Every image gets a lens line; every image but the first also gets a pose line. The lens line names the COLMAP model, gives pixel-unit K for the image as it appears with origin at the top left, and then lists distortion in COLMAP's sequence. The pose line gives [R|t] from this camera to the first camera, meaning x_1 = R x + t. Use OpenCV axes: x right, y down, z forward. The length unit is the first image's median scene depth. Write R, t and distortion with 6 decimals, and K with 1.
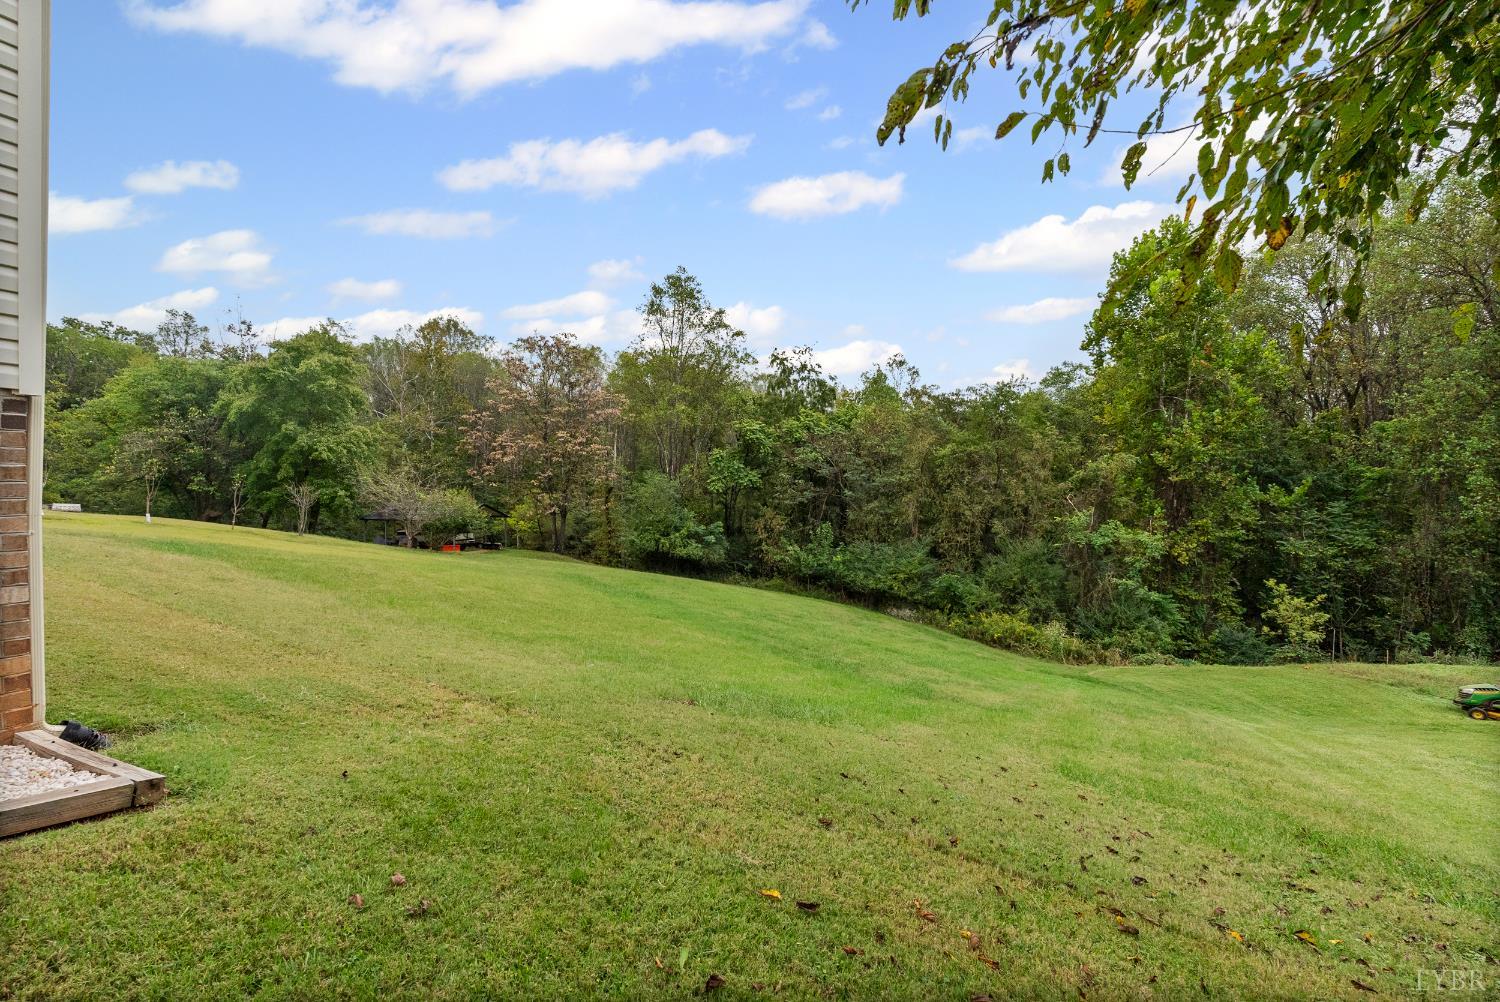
lens RADIAL K [[661.0, 0, 748.0], [0, 661.0, 491.4], [0, 0, 1]] dist [-0.003900, -0.000553]
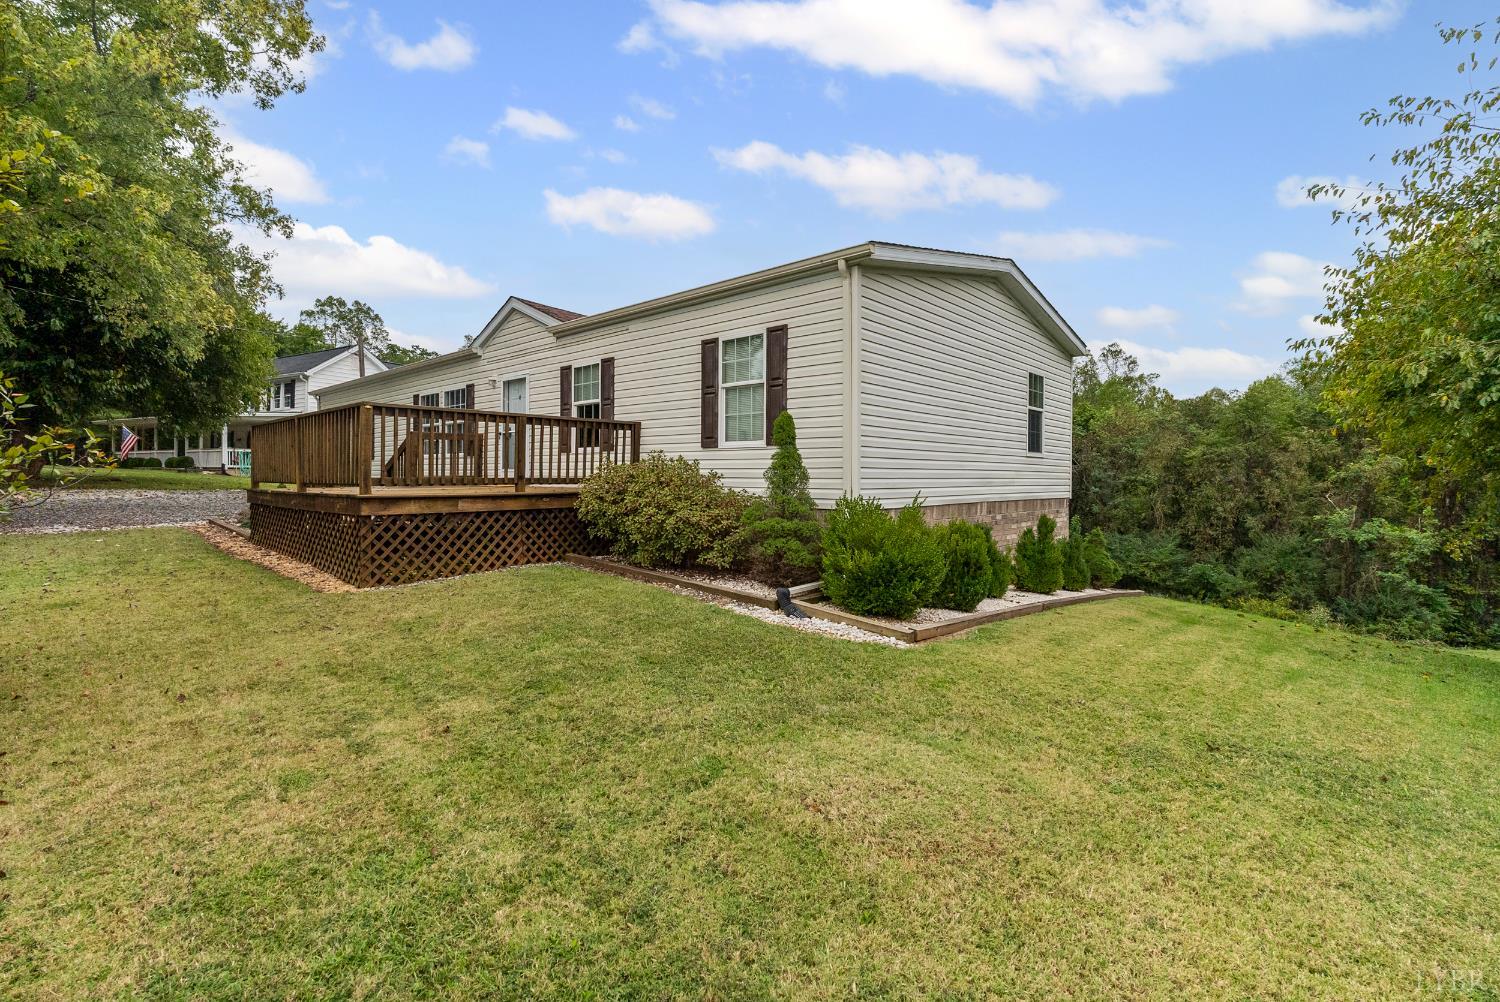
lens RADIAL K [[661.0, 0, 751.0], [0, 661.0, 475.6], [0, 0, 1]] dist [-0.003900, -0.000553]
pose [[0.969958, -0.002057, -0.243265, -0.173050], [0.001985, 0.999998, -0.000541, -0.026300], [0.243266, 0.000042, 0.969960, -0.284964]]
